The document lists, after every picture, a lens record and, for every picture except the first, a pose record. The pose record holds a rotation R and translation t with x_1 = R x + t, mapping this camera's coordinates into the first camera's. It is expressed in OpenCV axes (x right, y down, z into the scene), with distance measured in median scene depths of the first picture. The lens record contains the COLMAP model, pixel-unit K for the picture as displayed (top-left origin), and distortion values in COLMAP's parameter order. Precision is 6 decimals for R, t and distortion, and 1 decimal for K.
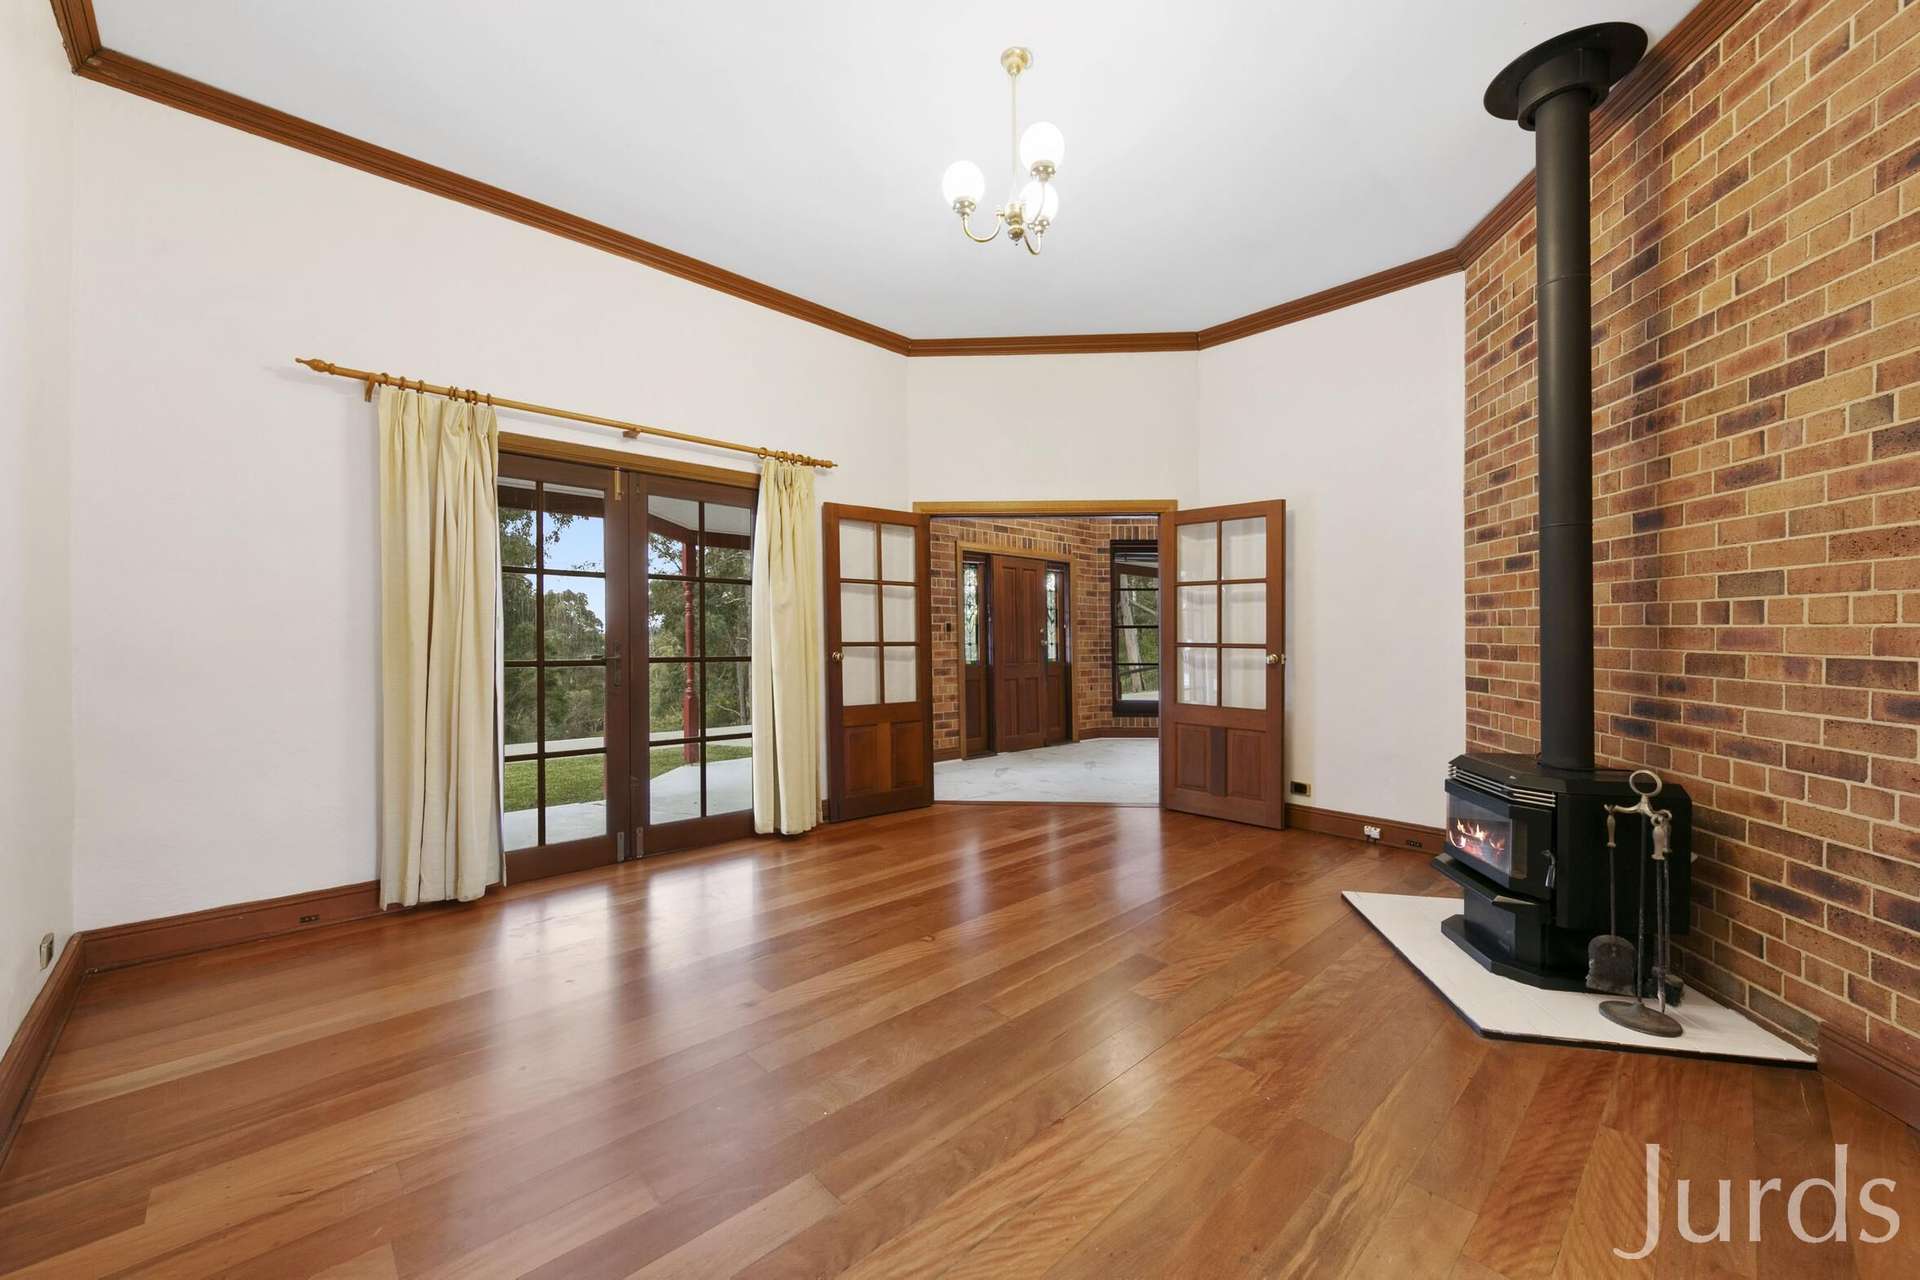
lens RADIAL K [[749.9, 0, 960.0], [0, 749.9, 640.0], [0, 0, 1]] dist [-0.000068, -0.000002]
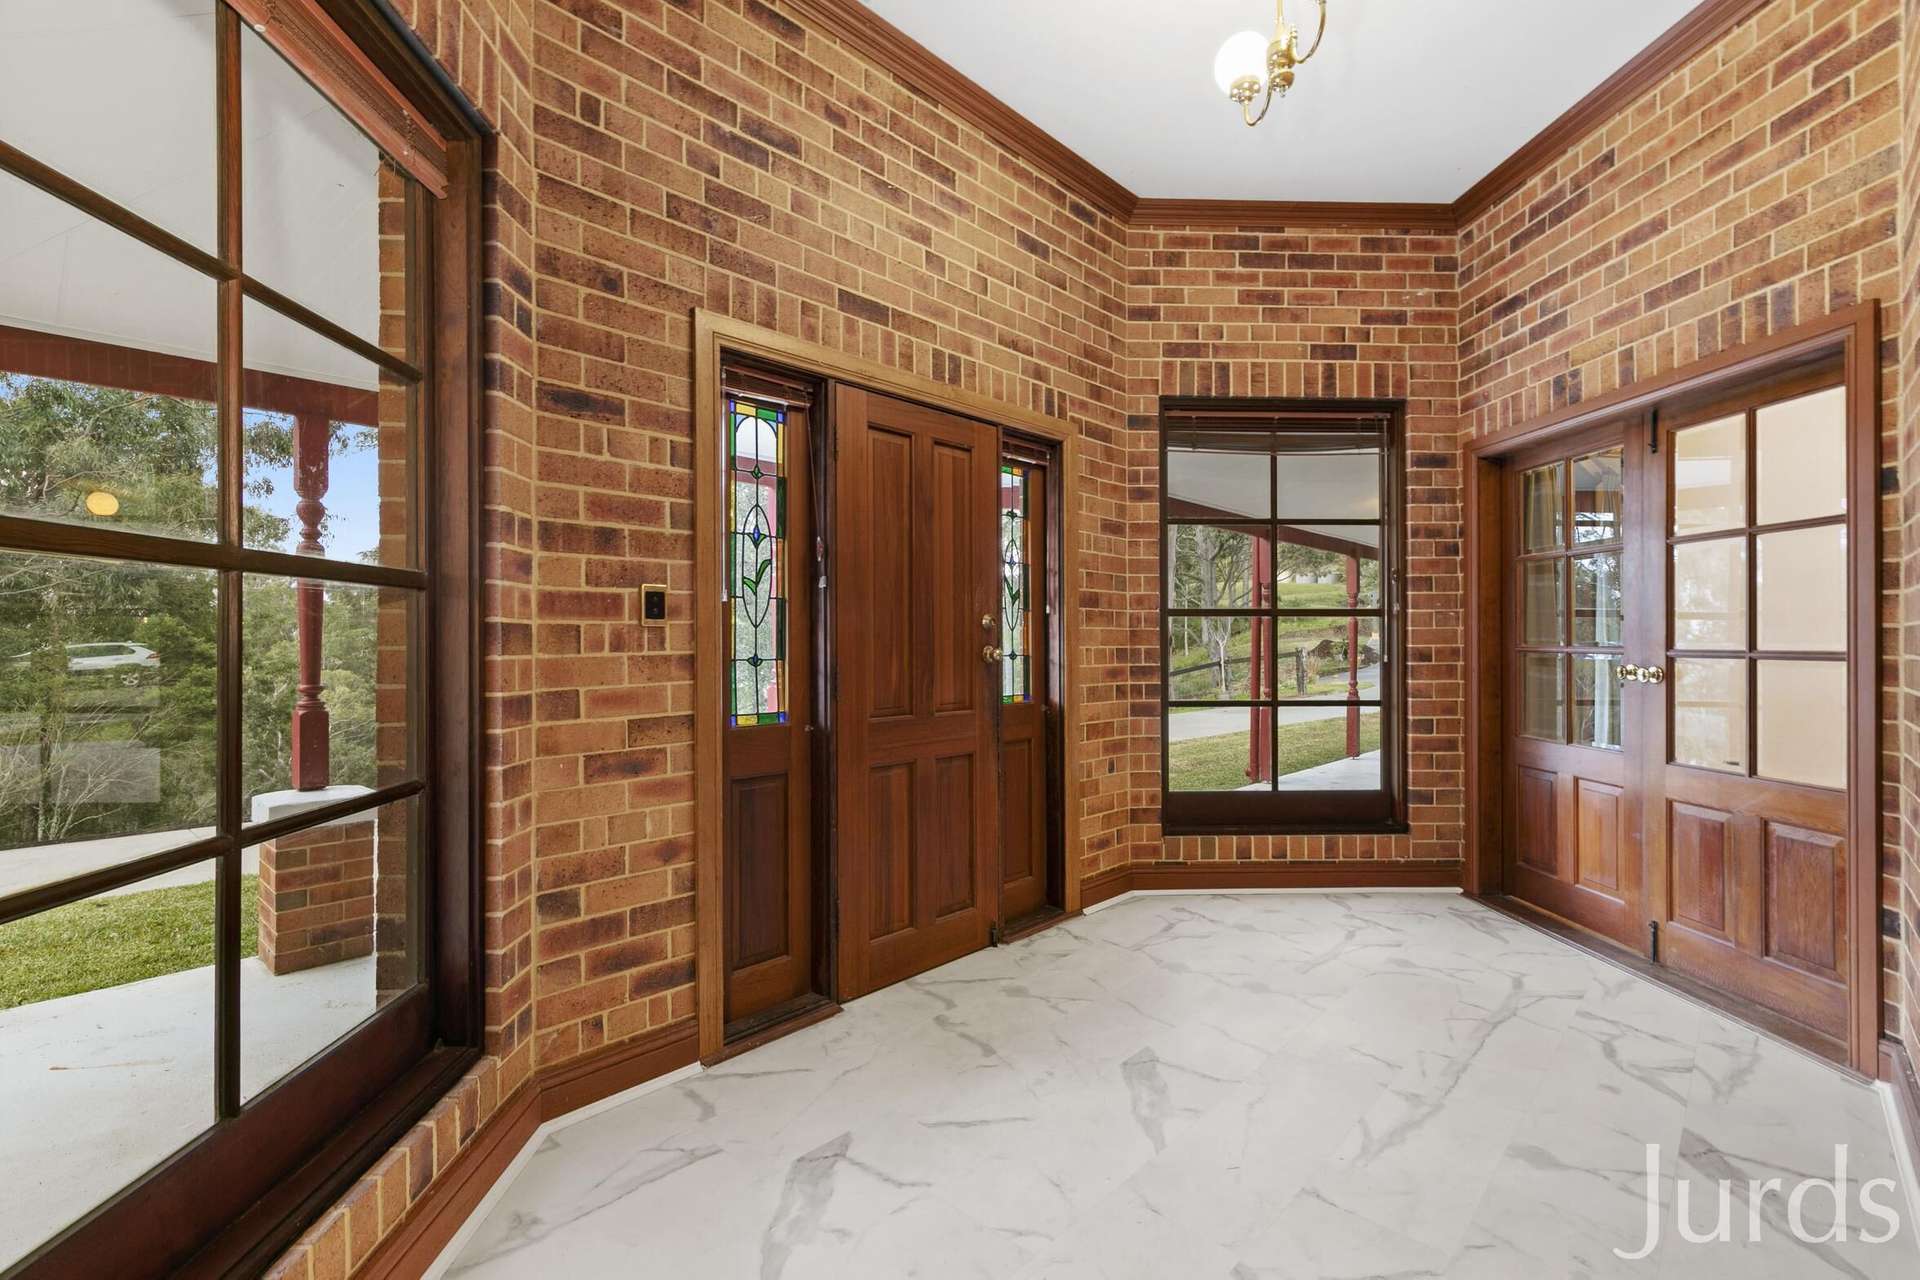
lens RADIAL K [[890.1, 0, 960.0], [0, 890.1, 640.0], [0, 0, 1]] dist [0.000239, 0.000000]
pose [[0.997636, 0.008771, 0.068152, 0.066201], [-0.009467, 0.999906, 0.009891, -0.006680], [-0.068058, -0.010513, 0.997626, 0.563658]]
